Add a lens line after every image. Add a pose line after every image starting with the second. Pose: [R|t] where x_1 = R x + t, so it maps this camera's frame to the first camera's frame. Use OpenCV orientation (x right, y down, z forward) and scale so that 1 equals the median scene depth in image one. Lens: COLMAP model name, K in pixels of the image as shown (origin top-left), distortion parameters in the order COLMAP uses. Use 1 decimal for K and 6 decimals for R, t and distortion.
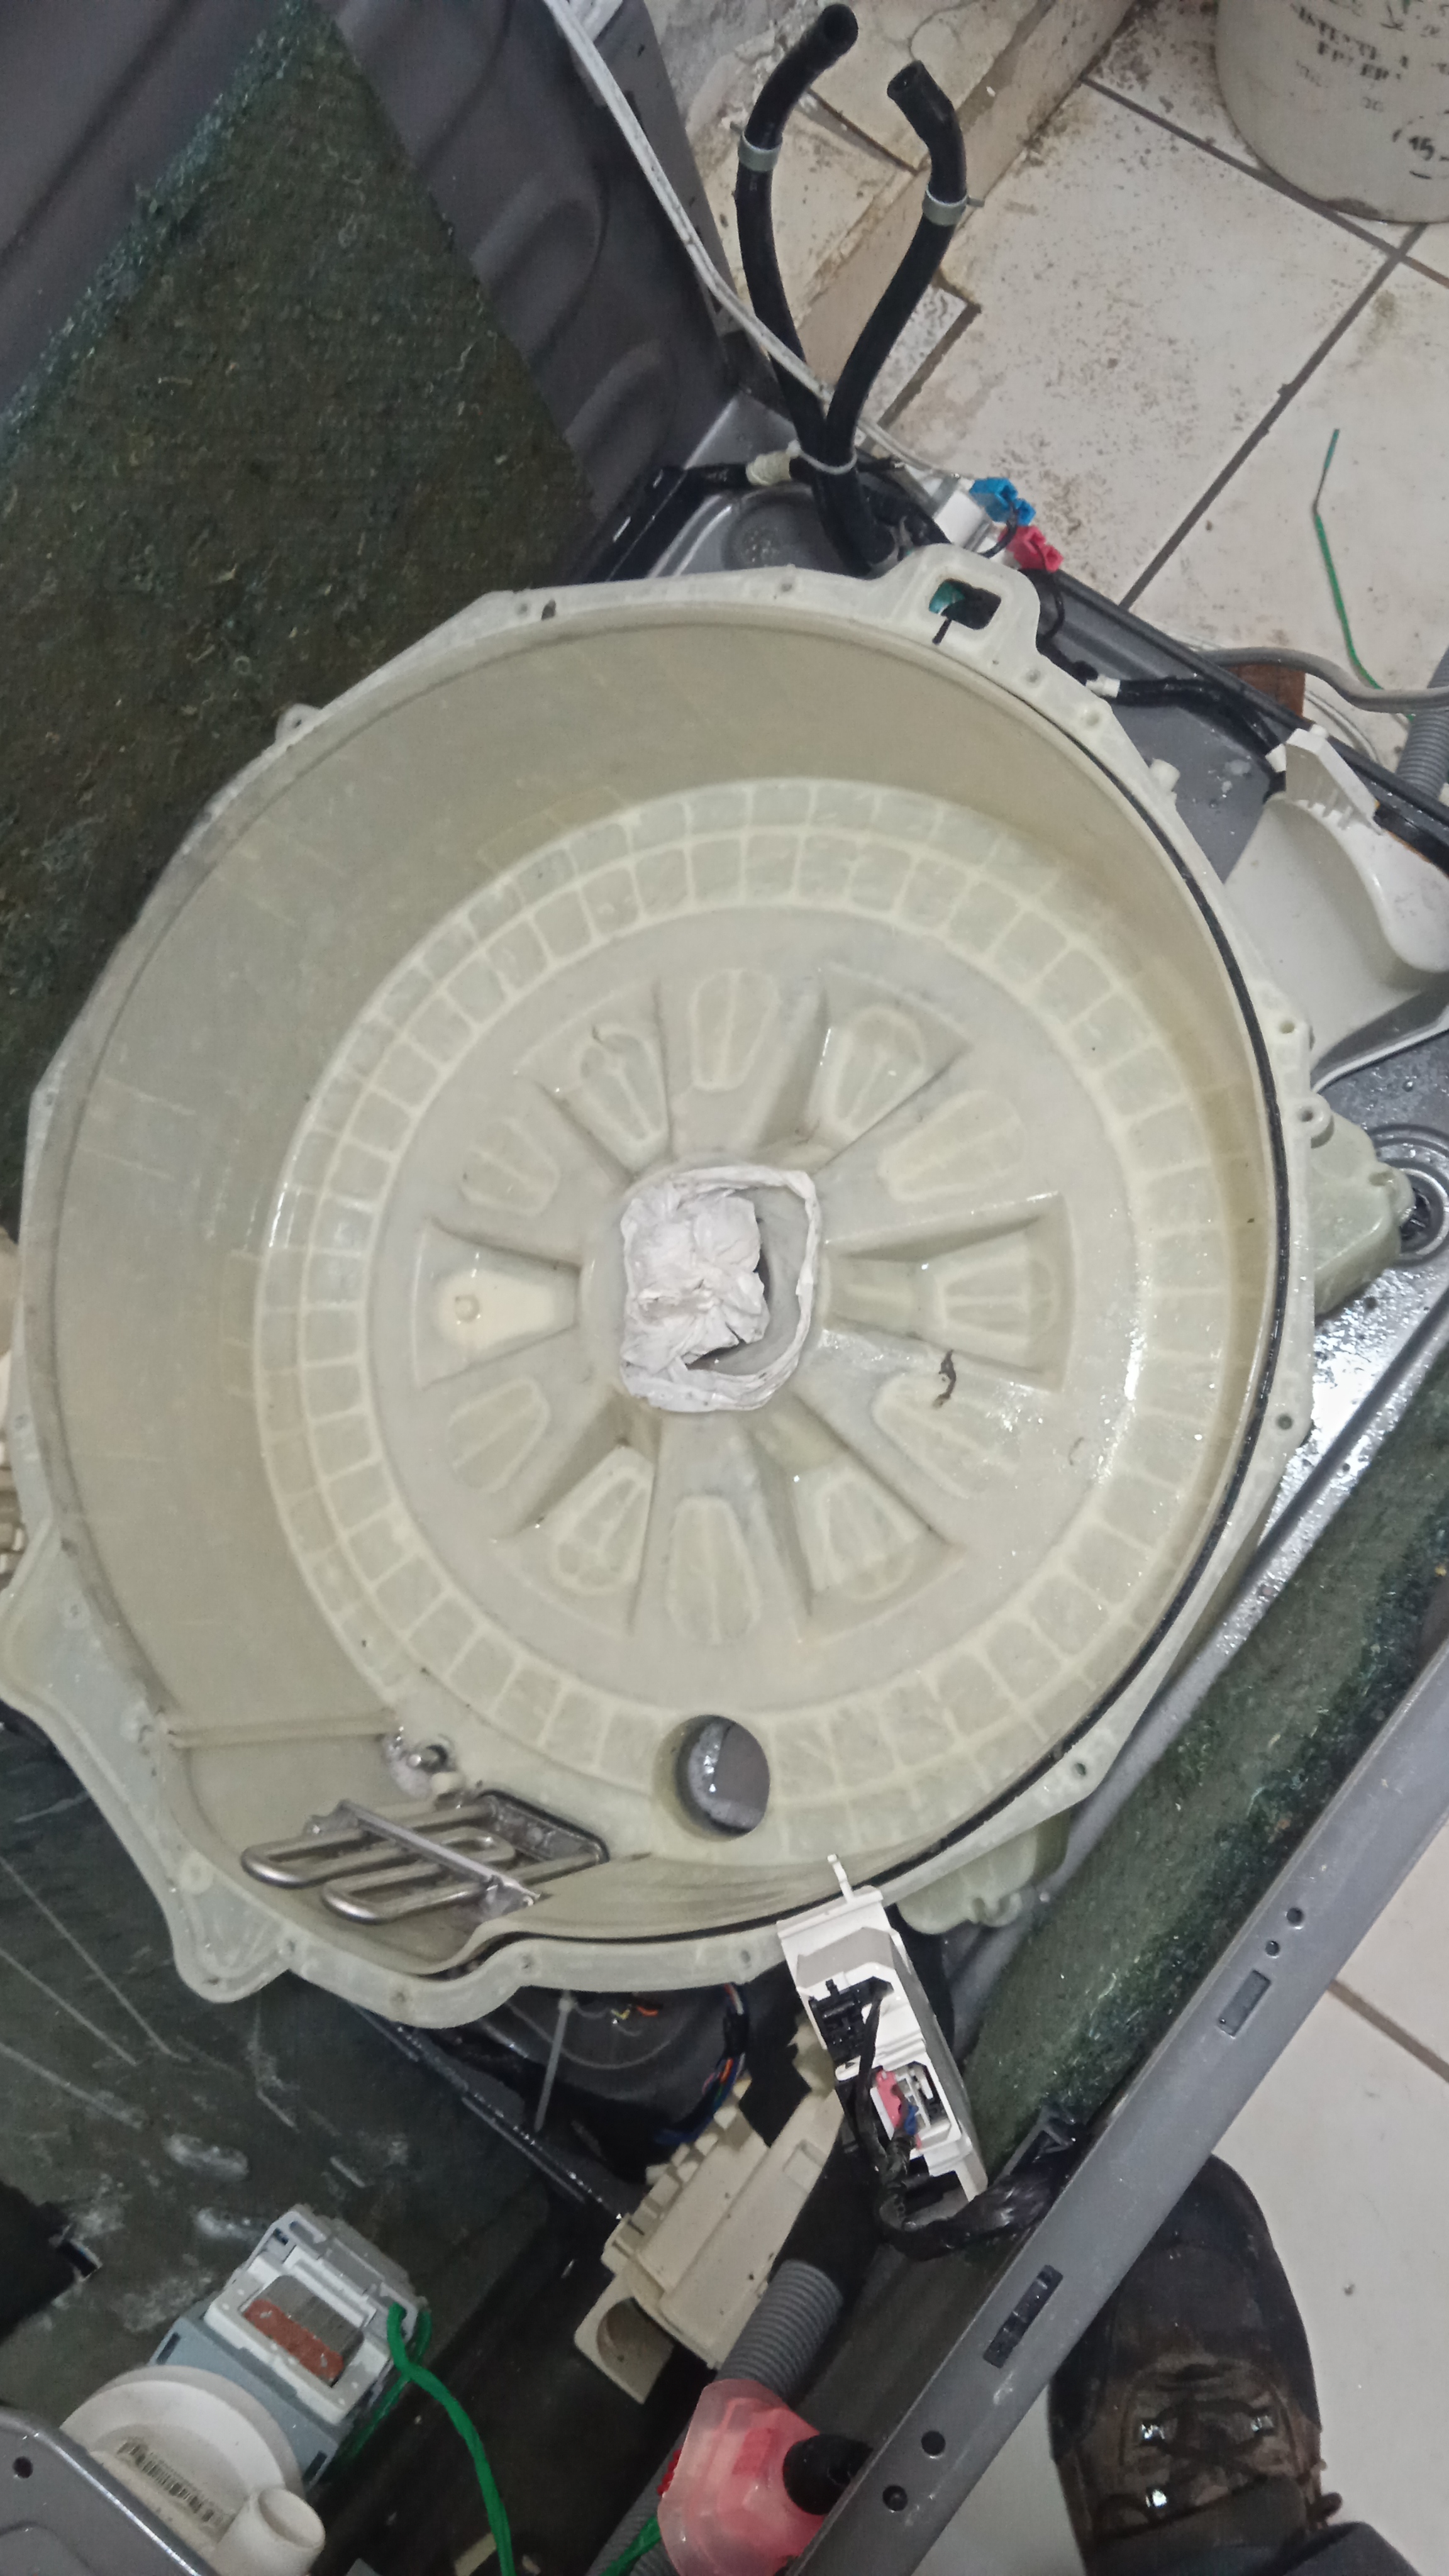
lens RADIAL K [[2104.0, 0, 714.3], [0, 2104.0, 1274.2], [0, 0, 1]] dist [0.050841, -0.068451]
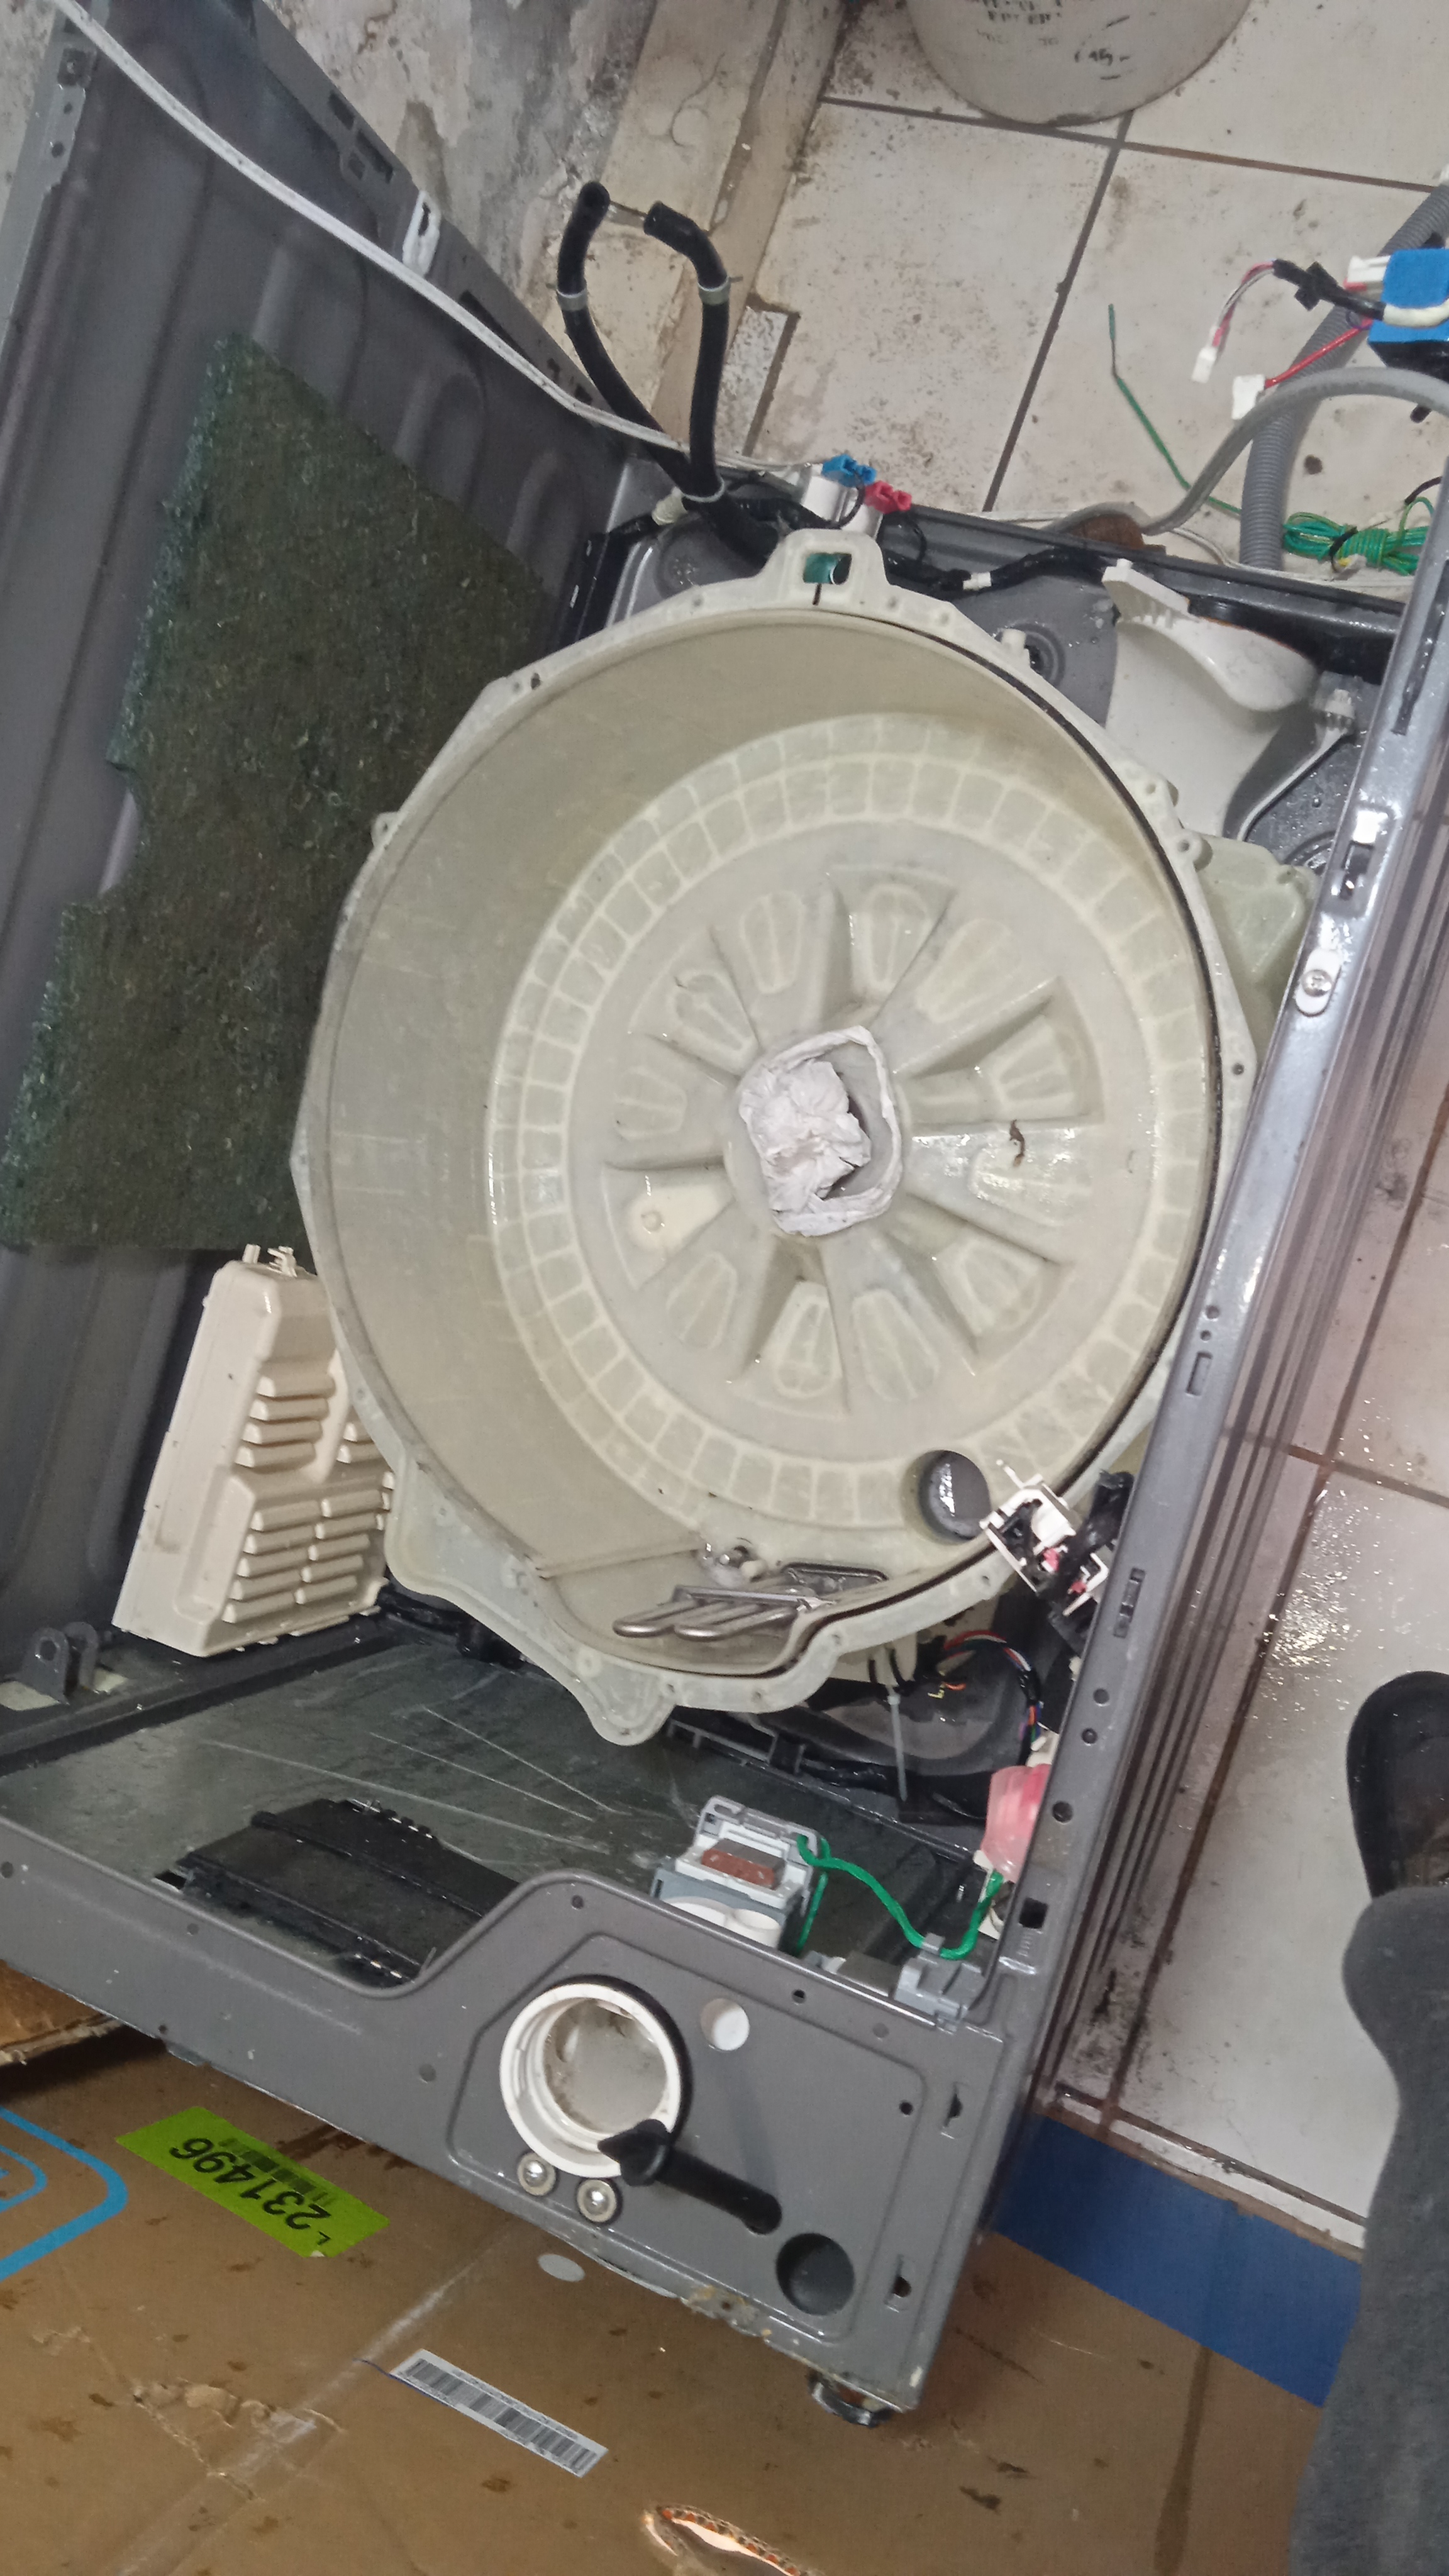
lens RADIAL K [[2104.0, 0, 728.7], [0, 2104.0, 1302.5], [0, 0, 1]] dist [0.050841, -0.068451]
pose [[0.943304, -0.314965, -0.104759, 0.050183], [0.317093, 0.948387, 0.003877, 0.084139], [0.098131, -0.036876, 0.994490, -0.304546]]
